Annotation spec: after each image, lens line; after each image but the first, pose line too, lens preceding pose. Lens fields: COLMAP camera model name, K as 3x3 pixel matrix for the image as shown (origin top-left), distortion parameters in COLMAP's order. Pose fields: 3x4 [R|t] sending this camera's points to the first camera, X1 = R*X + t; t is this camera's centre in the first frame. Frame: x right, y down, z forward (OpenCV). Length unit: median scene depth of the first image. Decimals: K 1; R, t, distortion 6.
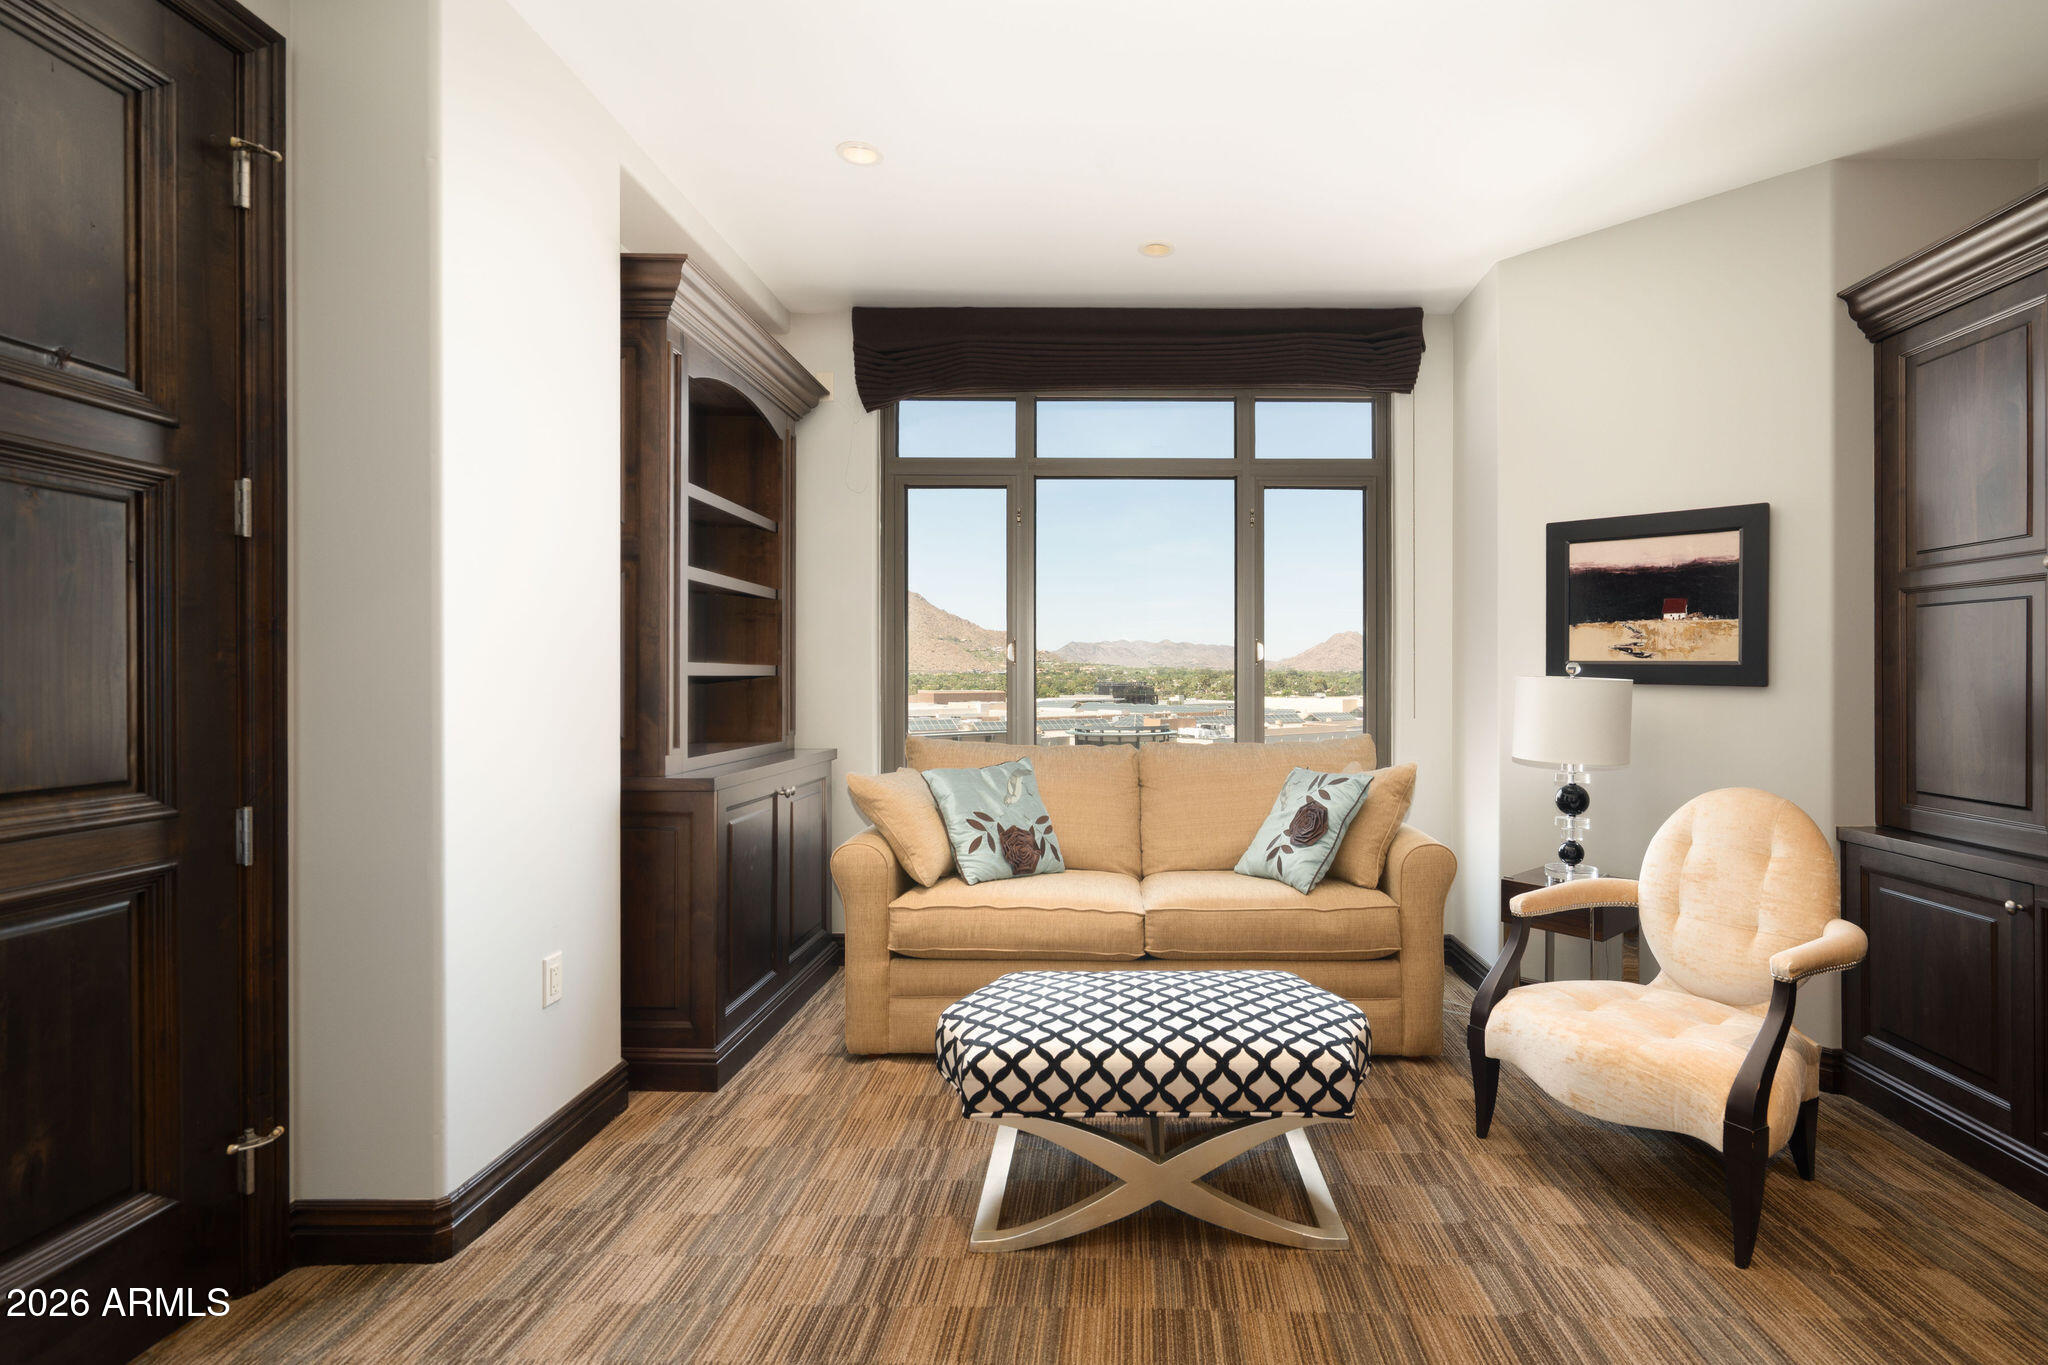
lens RADIAL K [[896.5, 0, 1022.9], [0, 896.5, 679.5], [0, 0, 1]] dist [0.000277, 0.001160]
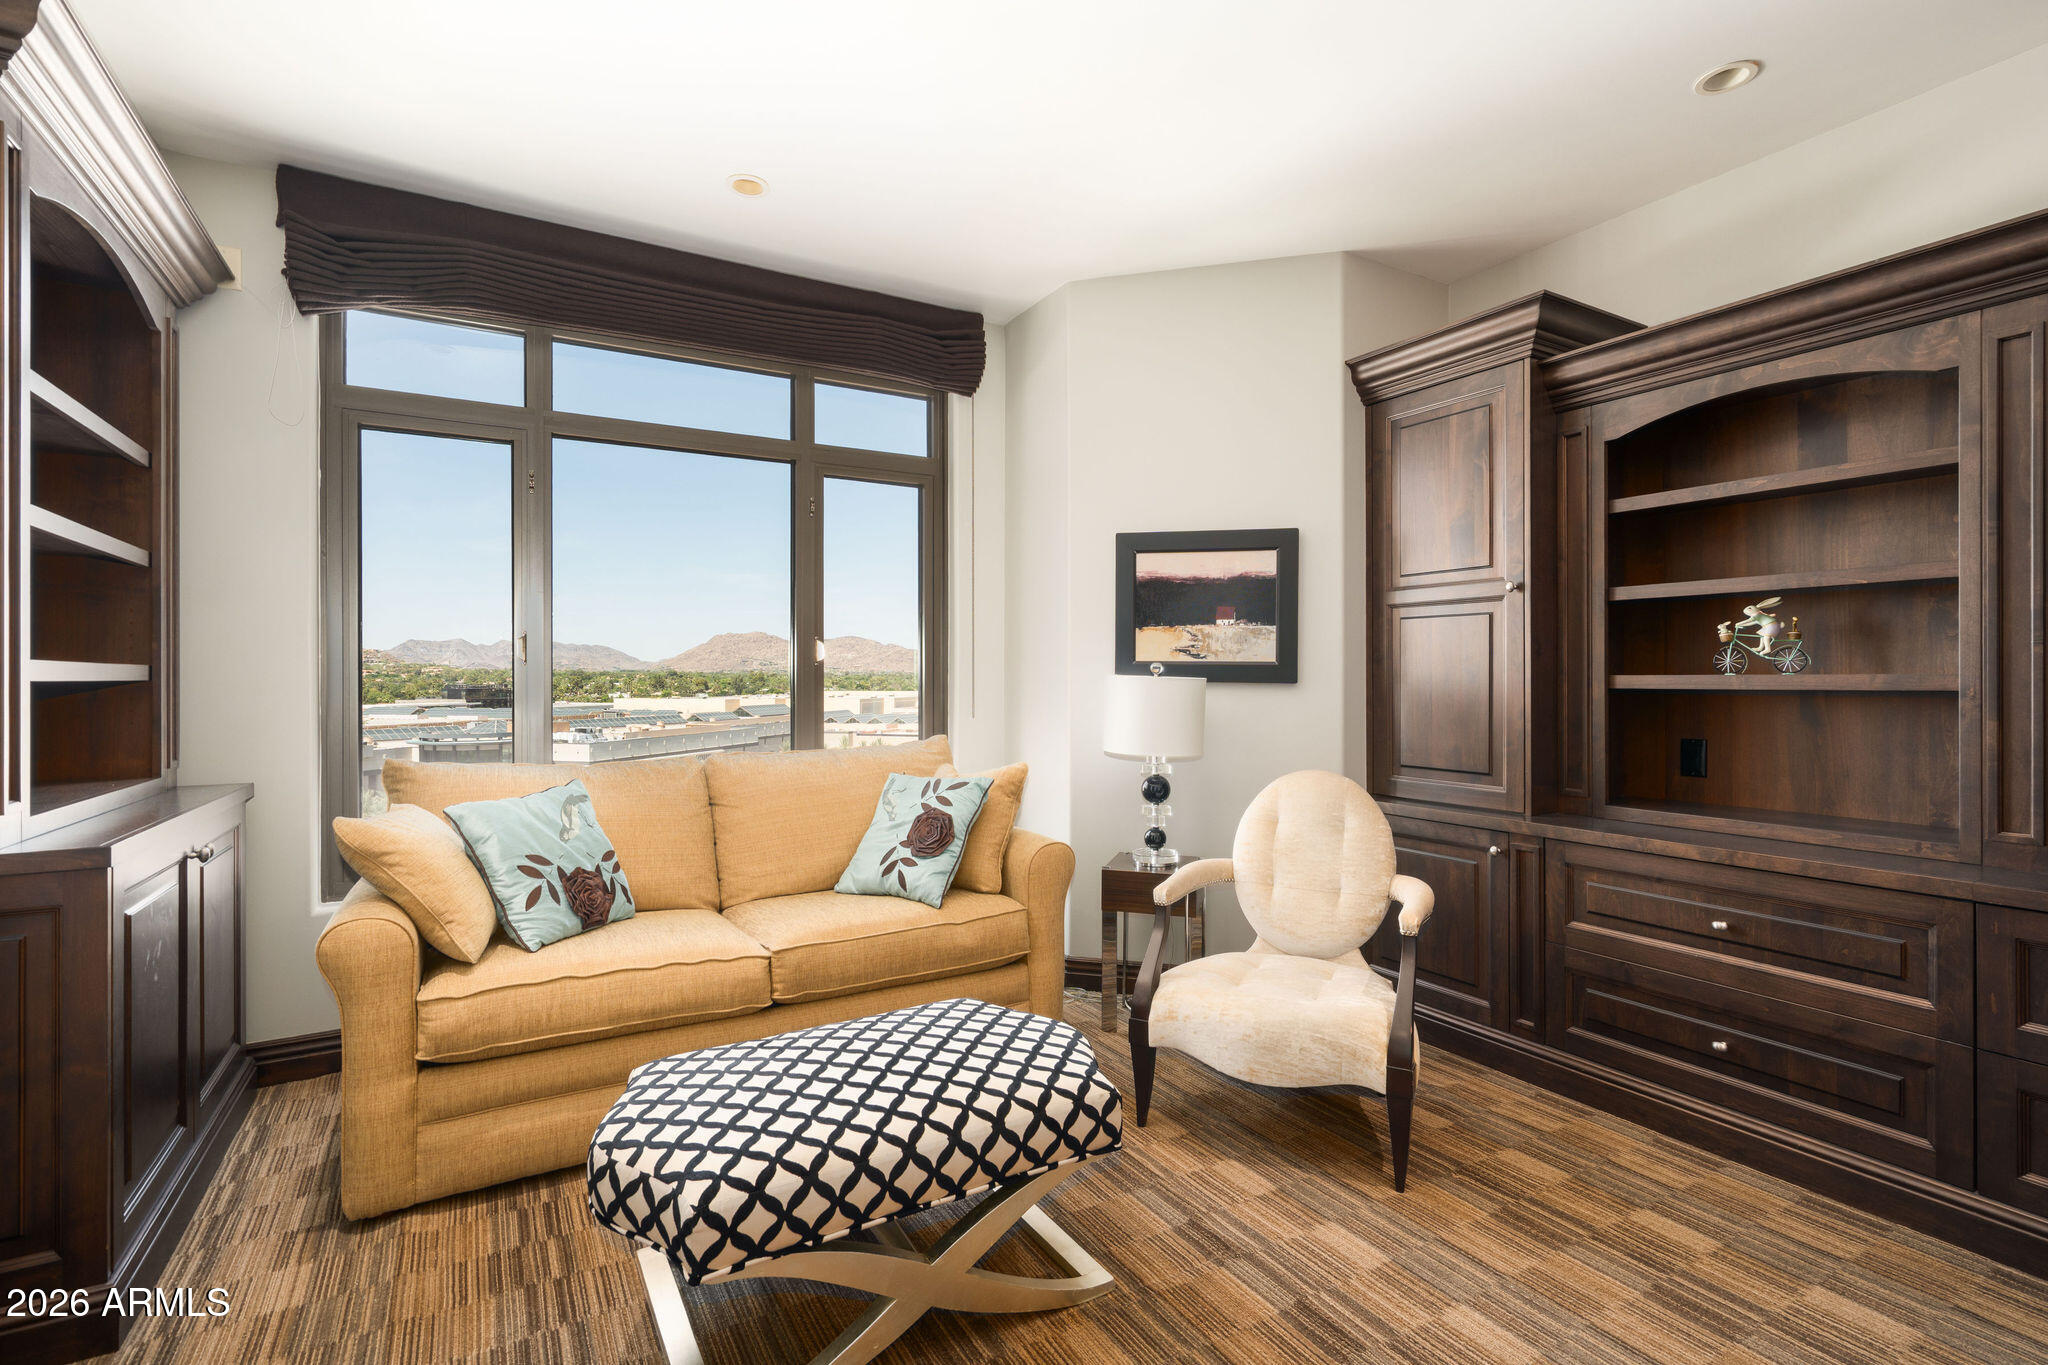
lens RADIAL K [[942.2, 0, 1016.8], [0, 942.2, 676.1], [0, 0, 1]] dist [-0.000842, 0.001565]
pose [[0.864610, -0.005482, 0.502413, -0.118883], [0.007501, 0.999970, -0.001999, -0.001786], [-0.502387, 0.005497, 0.864625, 0.109577]]
